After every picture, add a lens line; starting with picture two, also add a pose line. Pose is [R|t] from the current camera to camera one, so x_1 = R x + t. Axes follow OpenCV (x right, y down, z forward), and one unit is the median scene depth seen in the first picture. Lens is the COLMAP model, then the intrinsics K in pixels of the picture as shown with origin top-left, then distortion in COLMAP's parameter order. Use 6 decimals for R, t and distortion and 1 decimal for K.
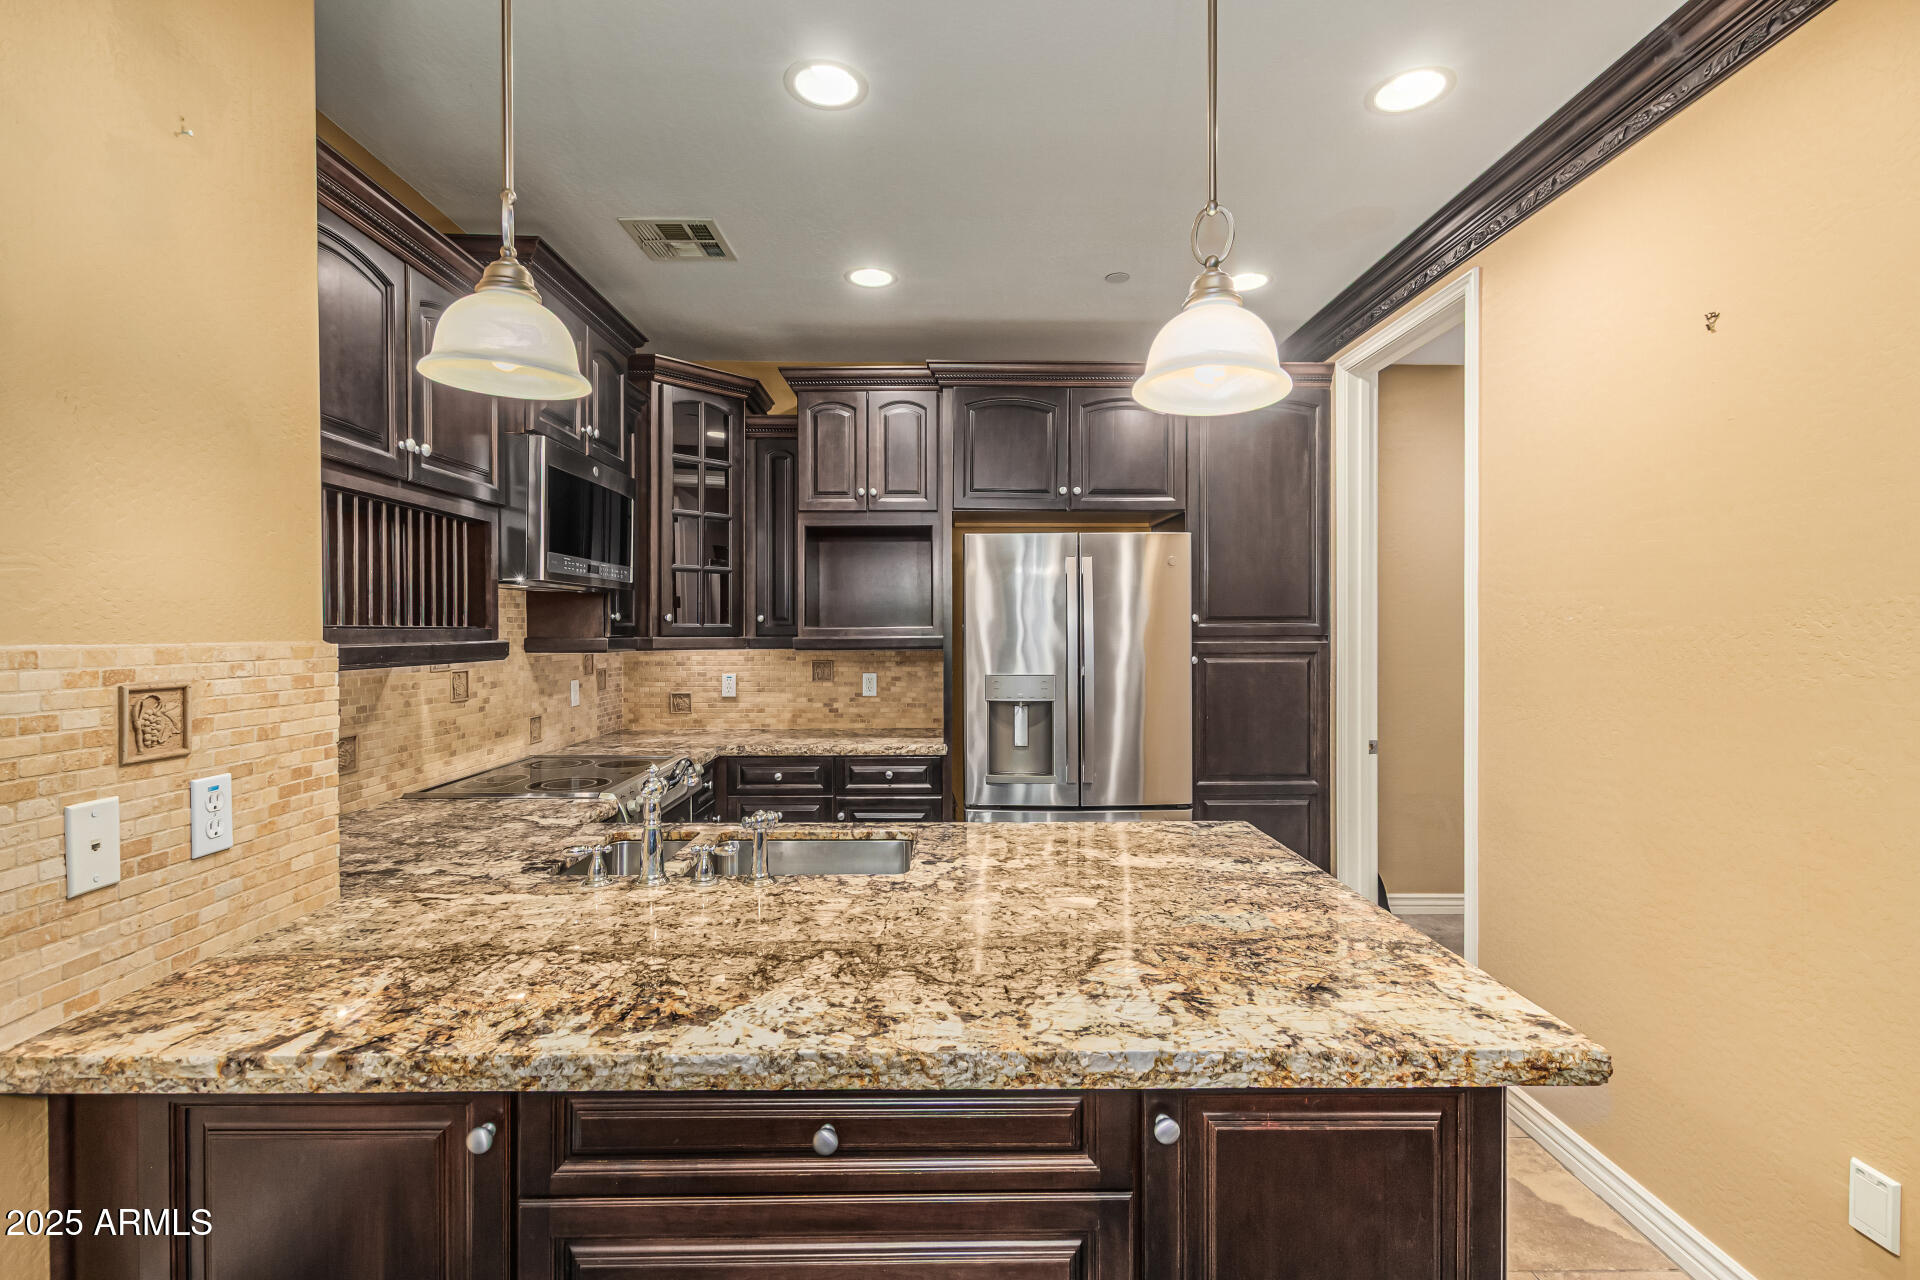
lens RADIAL K [[893.0, 0, 959.5], [0, 893.0, 634.6], [0, 0, 1]] dist [0.002309, -0.000977]
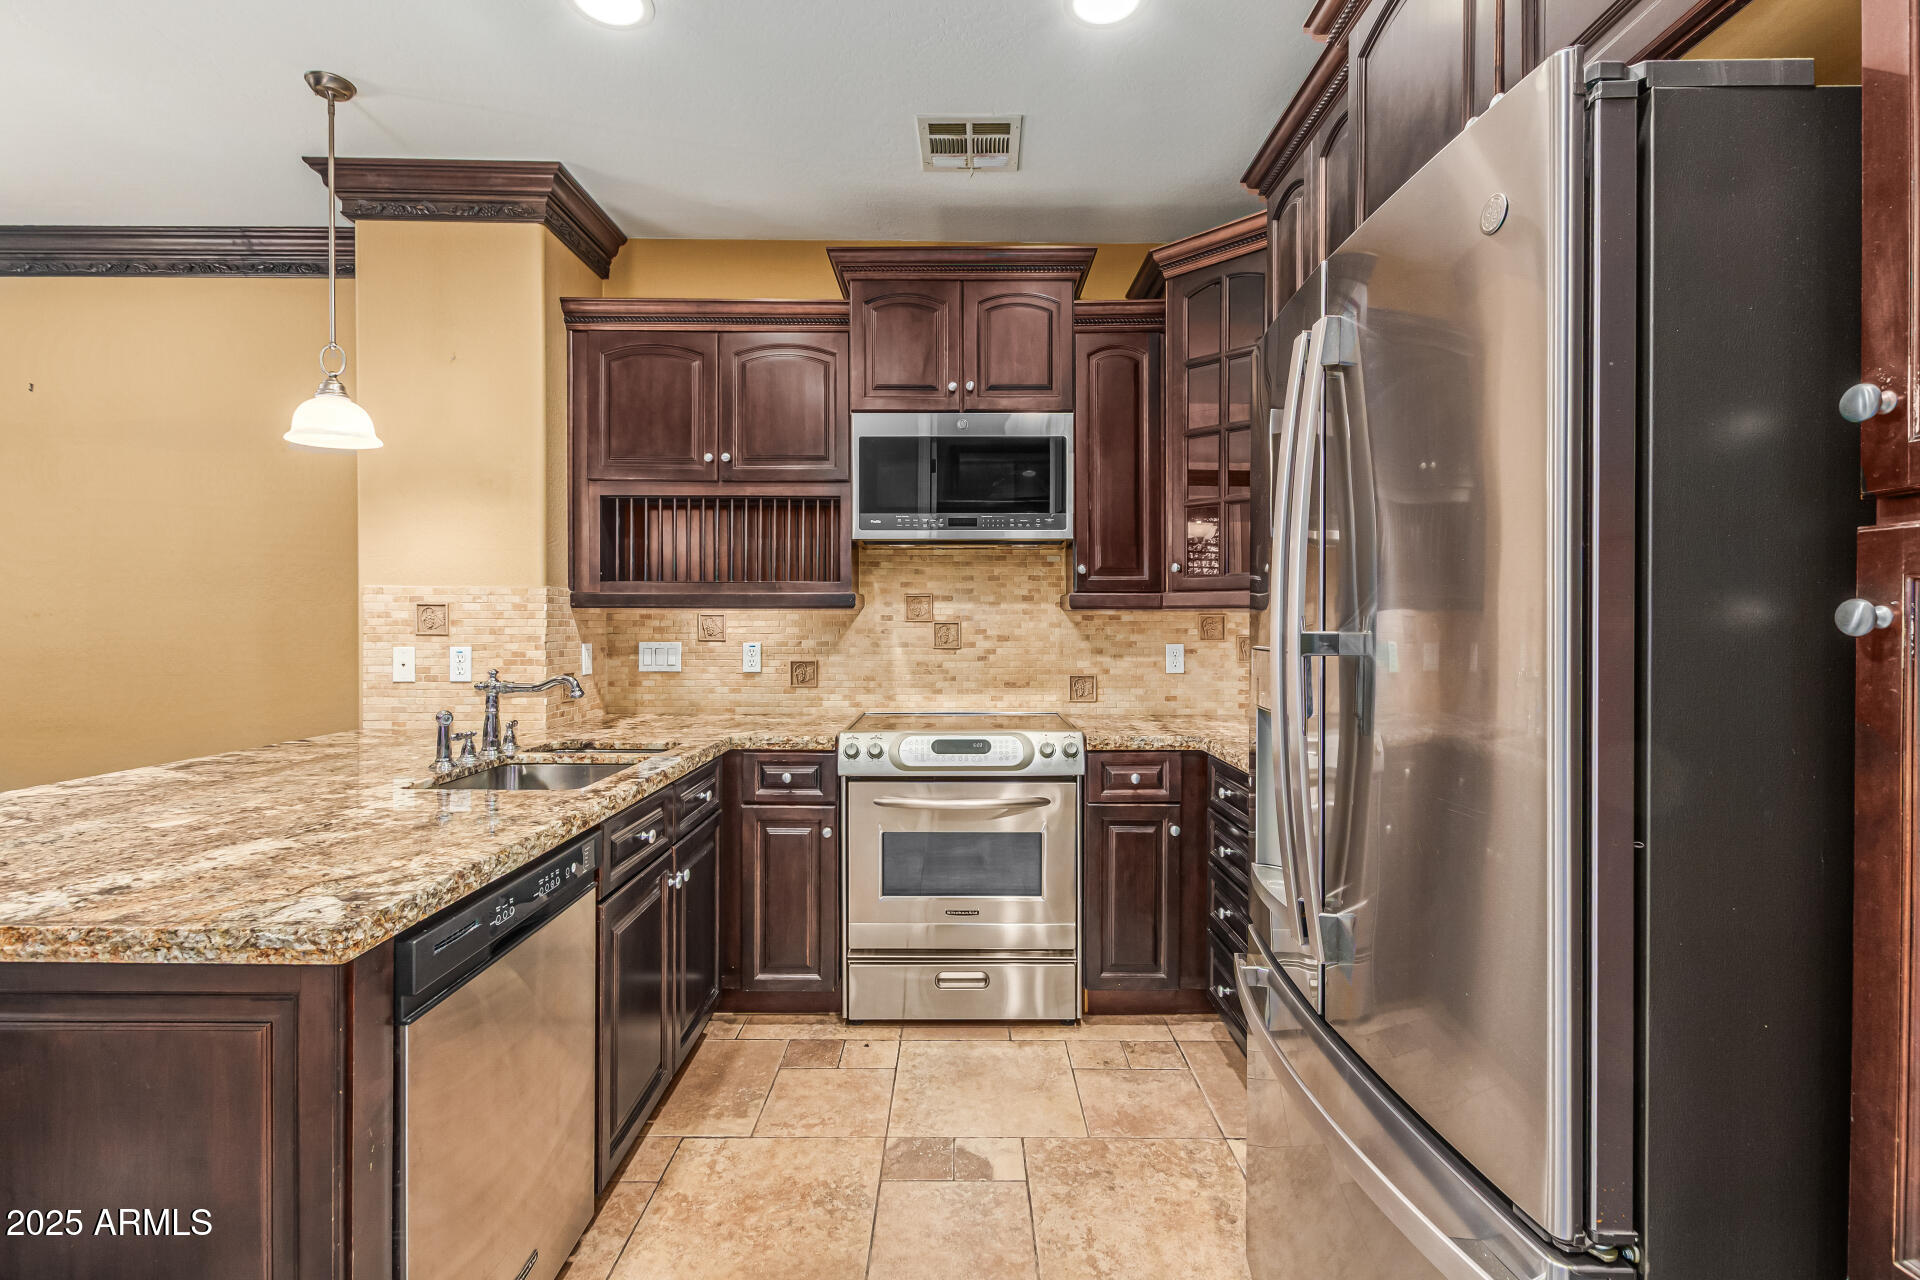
lens RADIAL K [[893.0, 0, 960.9], [0, 893.0, 631.2], [0, 0, 1]] dist [0.002309, -0.000977]
pose [[-0.015614, 0.006647, -0.999856, 0.882640], [-0.008250, 0.999943, 0.006776, 0.062890], [0.999844, 0.008355, -0.015558, 1.493469]]
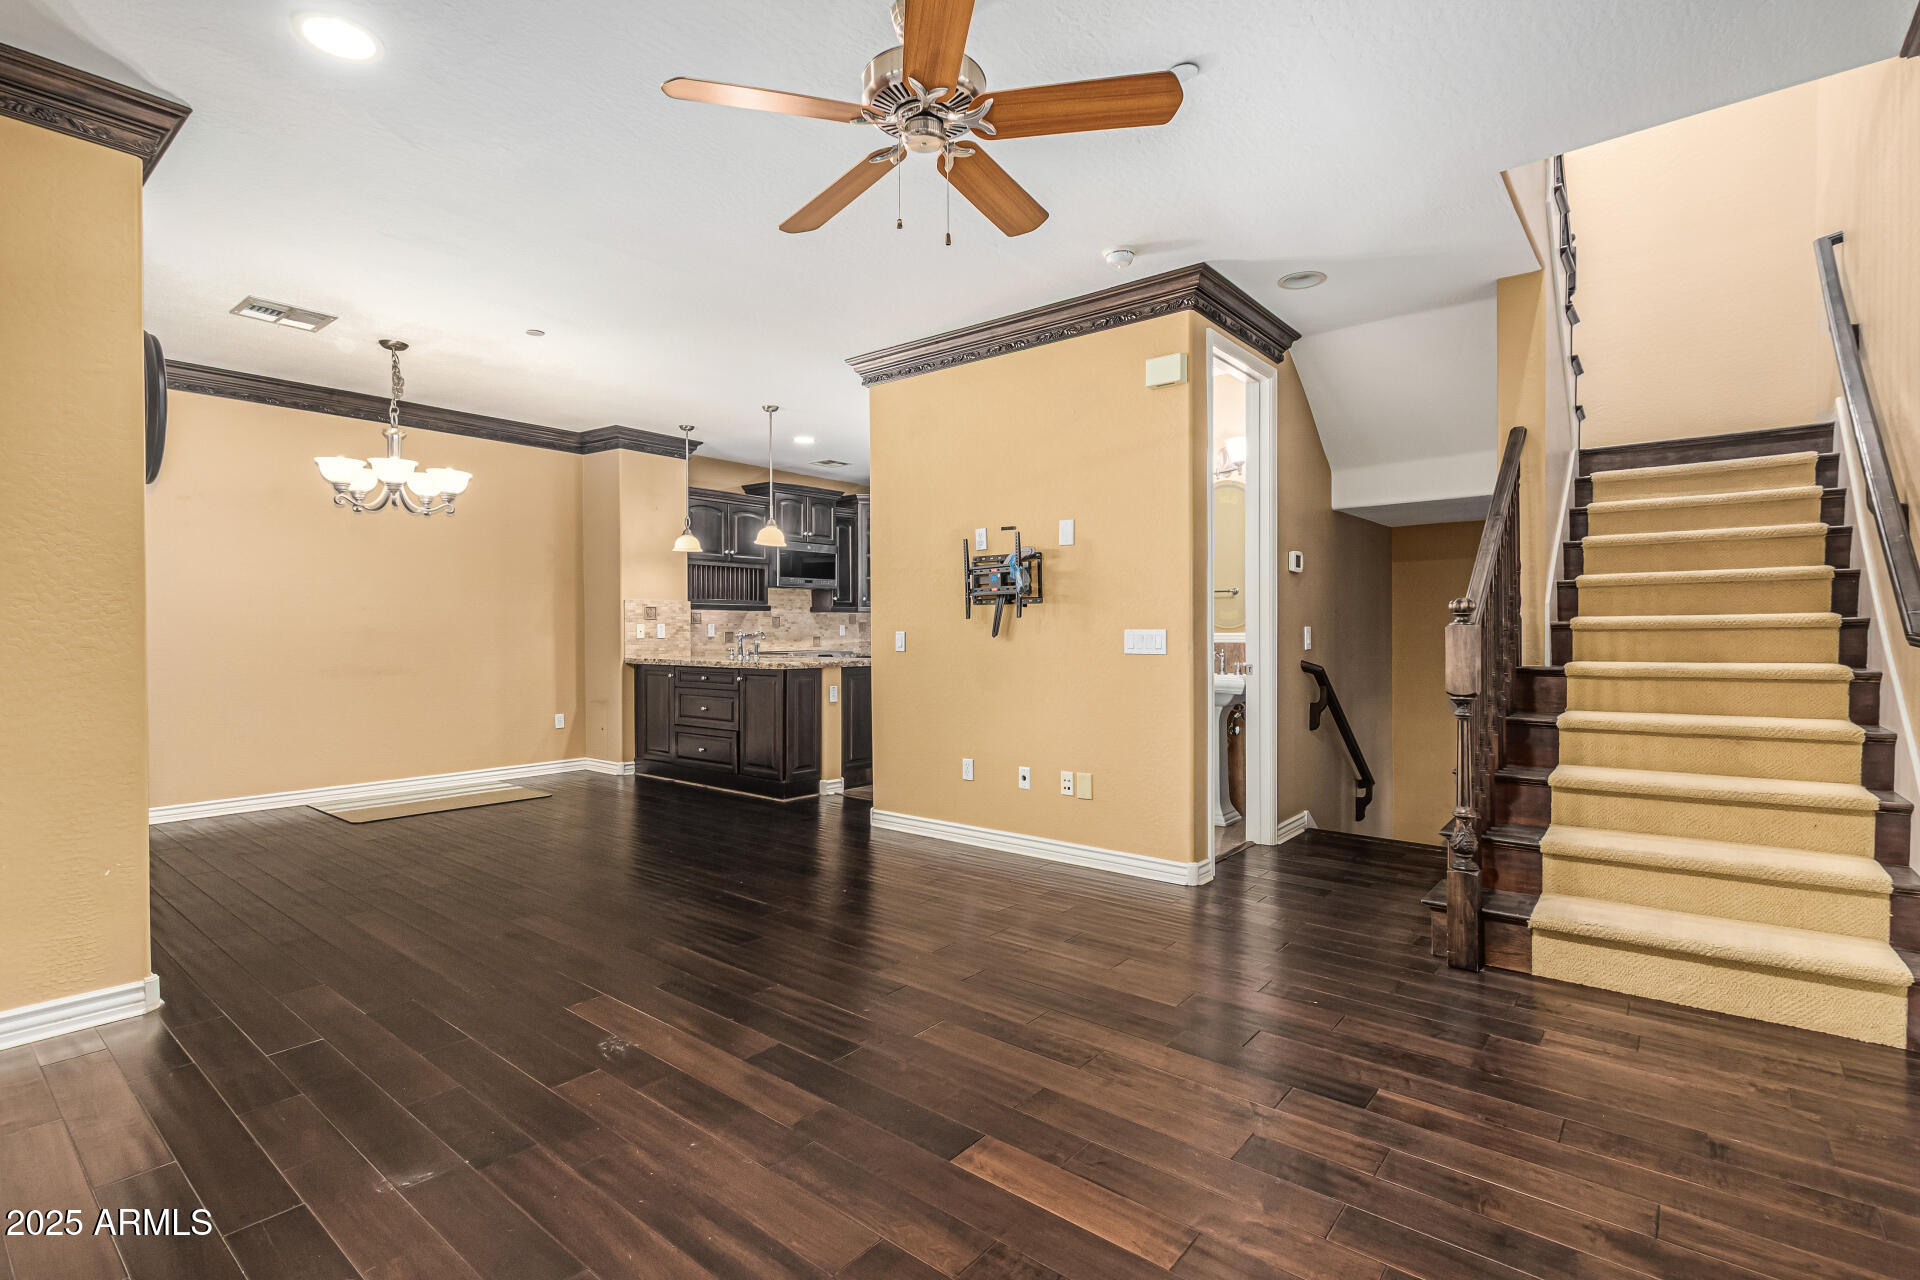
lens RADIAL K [[893.0, 0, 962.0], [0, 893.0, 635.2], [0, 0, 1]] dist [0.002309, -0.000977]
pose [[0.764010, 0.001672, -0.645203, 2.720655], [-0.000479, 0.999998, 0.002025, 0.141032], [0.645205, -0.001238, 0.764009, -1.321821]]
